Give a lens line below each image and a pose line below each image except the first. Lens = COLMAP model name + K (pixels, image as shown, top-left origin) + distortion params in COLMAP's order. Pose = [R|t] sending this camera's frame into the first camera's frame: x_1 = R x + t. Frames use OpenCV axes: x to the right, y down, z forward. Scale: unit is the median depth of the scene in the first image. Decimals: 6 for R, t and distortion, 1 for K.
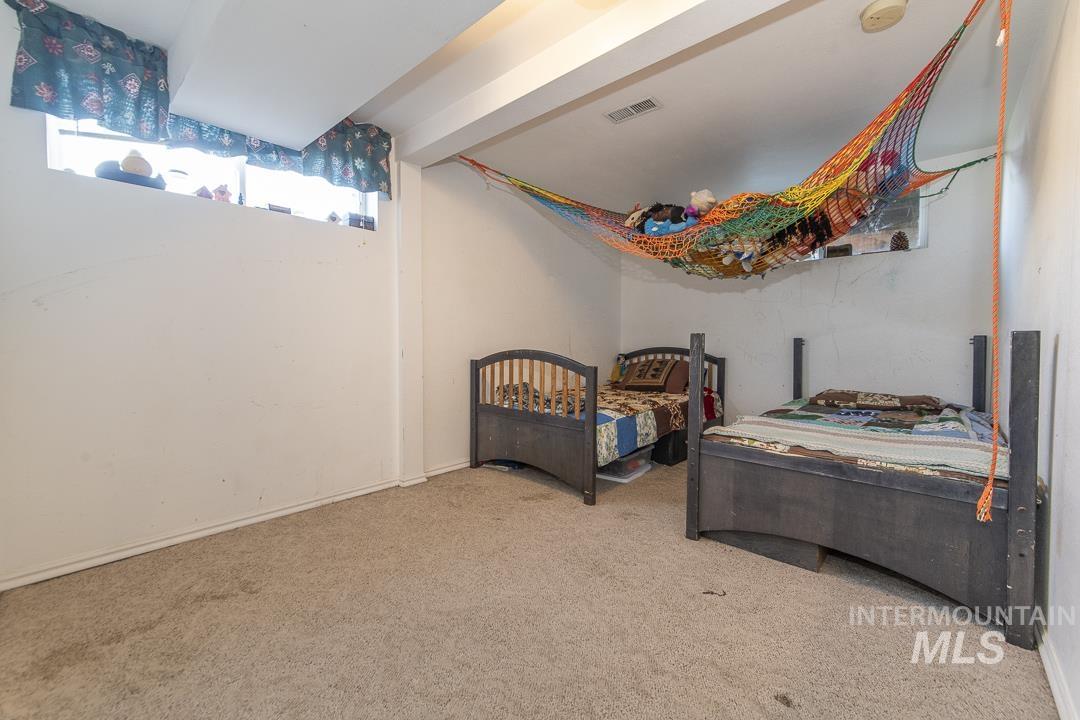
lens RADIAL K [[445.7, 0, 537.2], [0, 445.7, 355.2], [0, 0, 1]] dist [-0.008889, -0.000355]
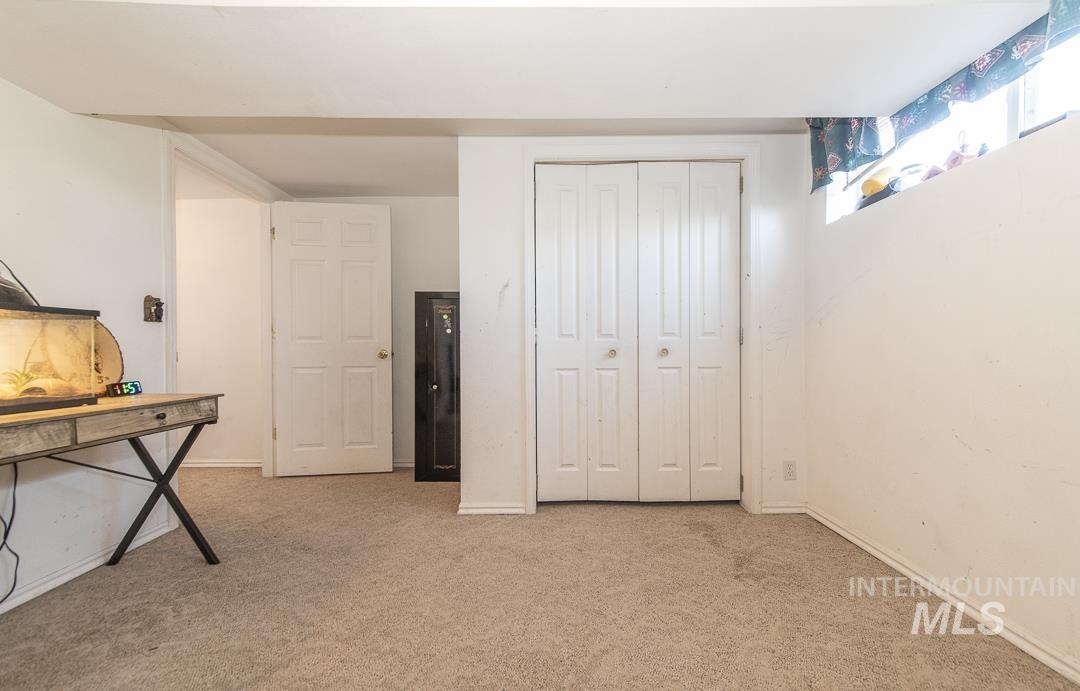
lens RADIAL K [[391.4, 0, 540.0], [0, 391.4, 345.5], [0, 0, 1]] dist [-0.000029, -0.000015]
pose [[-0.740042, -0.001451, -0.672559, 0.373666], [-0.018503, 0.999663, 0.018203, -0.051584], [0.672306, 0.025916, -0.739819, 1.343357]]
